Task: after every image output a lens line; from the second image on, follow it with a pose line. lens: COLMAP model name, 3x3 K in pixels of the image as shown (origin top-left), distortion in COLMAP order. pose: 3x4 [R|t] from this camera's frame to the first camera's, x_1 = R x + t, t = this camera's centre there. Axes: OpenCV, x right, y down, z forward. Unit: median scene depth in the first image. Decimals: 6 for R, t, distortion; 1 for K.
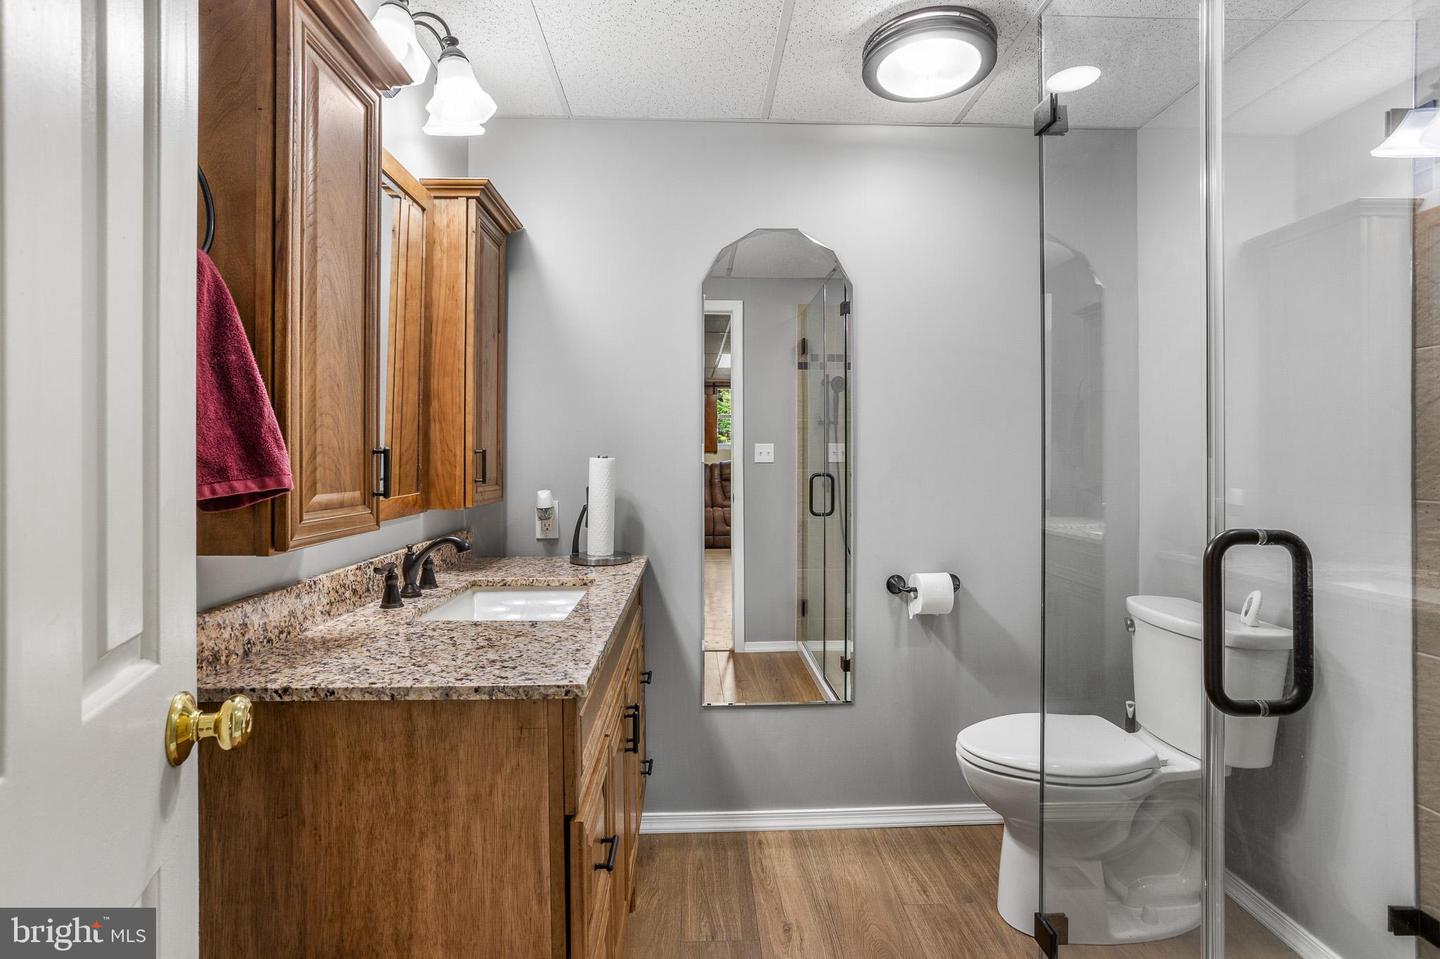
lens RADIAL K [[706.2, 0, 717.0], [0, 706.2, 461.3], [0, 0, 1]] dist [-0.033083, 0.027650]
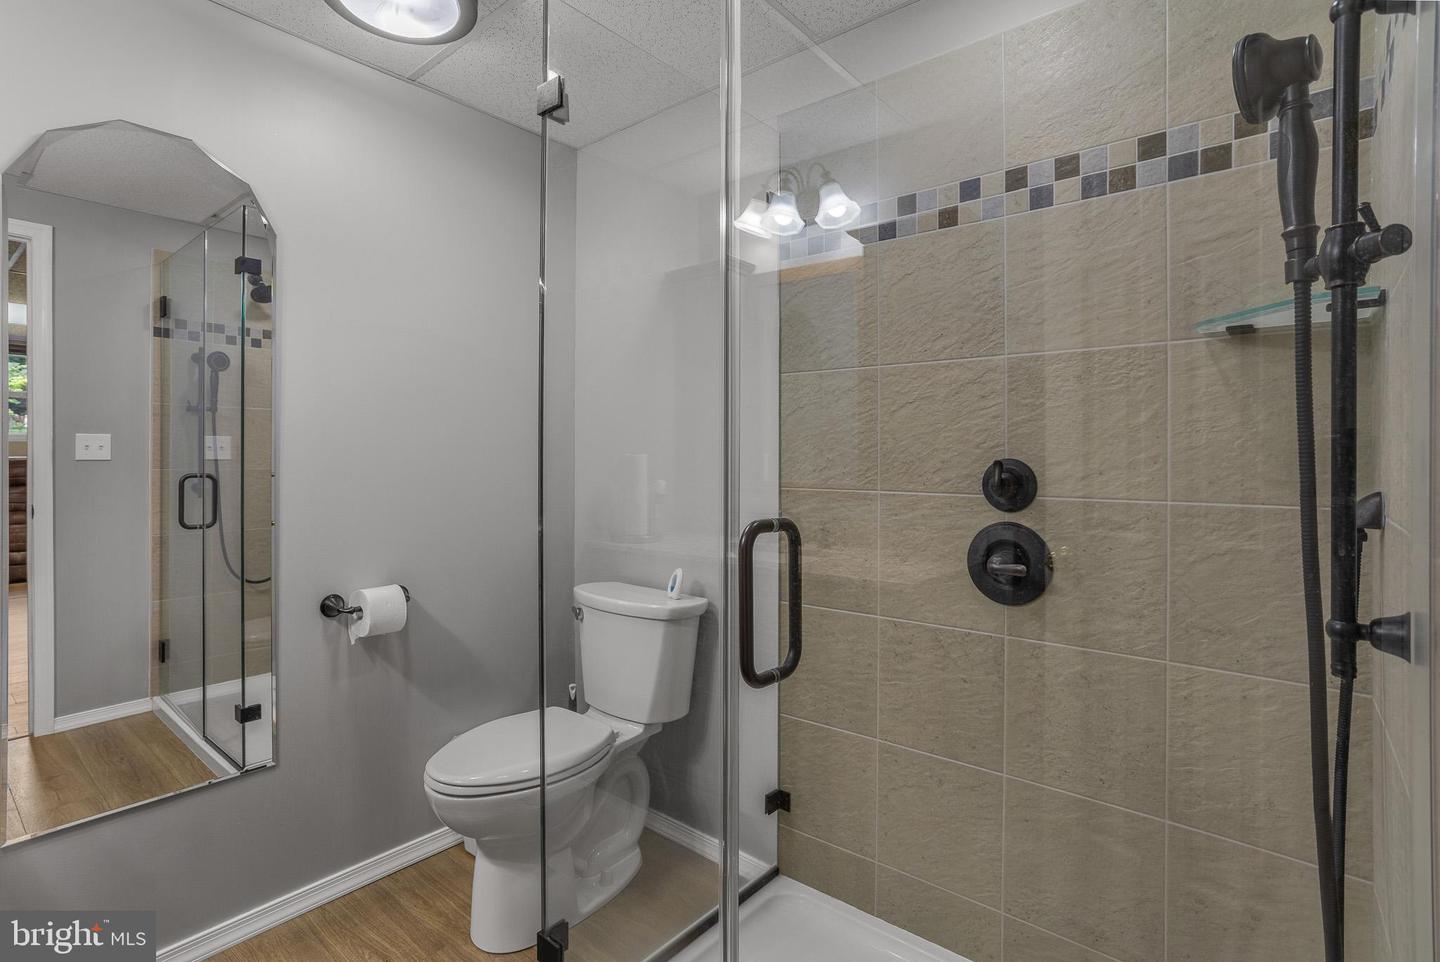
lens RADIAL K [[706.2, 0, 717.0], [0, 706.2, 462.8], [0, 0, 1]] dist [-0.033083, 0.027650]
pose [[0.681745, 0.000639, 0.731590, -0.045693], [-0.003696, 0.999990, 0.002570, 0.001455], [-0.731581, -0.004456, 0.681740, 0.106348]]
